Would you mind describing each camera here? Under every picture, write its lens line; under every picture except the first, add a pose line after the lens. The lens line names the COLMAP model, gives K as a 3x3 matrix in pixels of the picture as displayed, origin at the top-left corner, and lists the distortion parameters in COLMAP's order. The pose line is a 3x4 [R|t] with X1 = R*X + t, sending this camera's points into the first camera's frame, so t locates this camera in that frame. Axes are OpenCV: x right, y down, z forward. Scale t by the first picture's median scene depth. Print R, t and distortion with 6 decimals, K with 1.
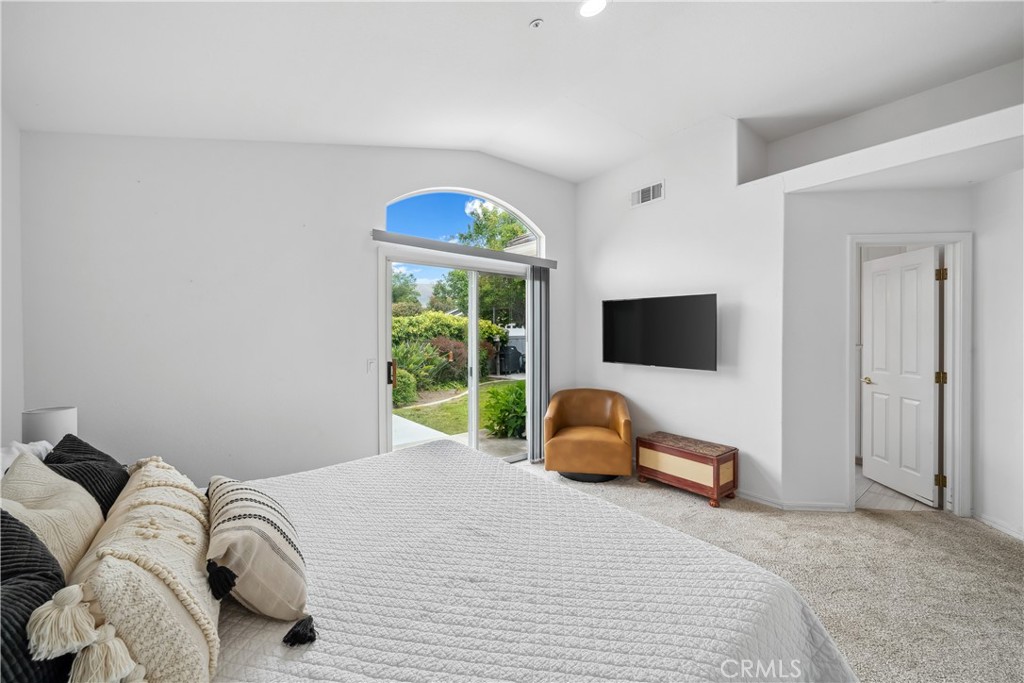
lens RADIAL K [[390.5, 0, 510.8], [0, 390.5, 336.7], [0, 0, 1]] dist [-0.003173, -0.000318]
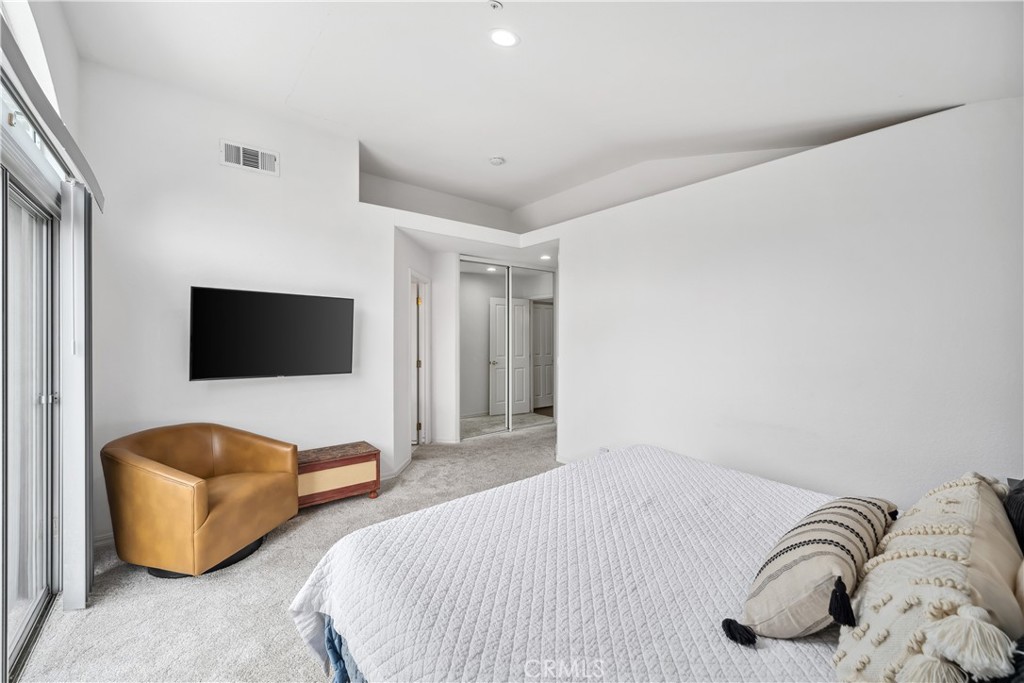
lens RADIAL K [[390.5, 0, 510.7], [0, 390.5, 338.4], [0, 0, 1]] dist [-0.003173, -0.000318]
pose [[-0.010385, -0.000185, 0.999946, -0.517382], [0.011236, 0.999937, 0.000301, 0.000859], [-0.999883, 0.011239, -0.010383, 0.586946]]
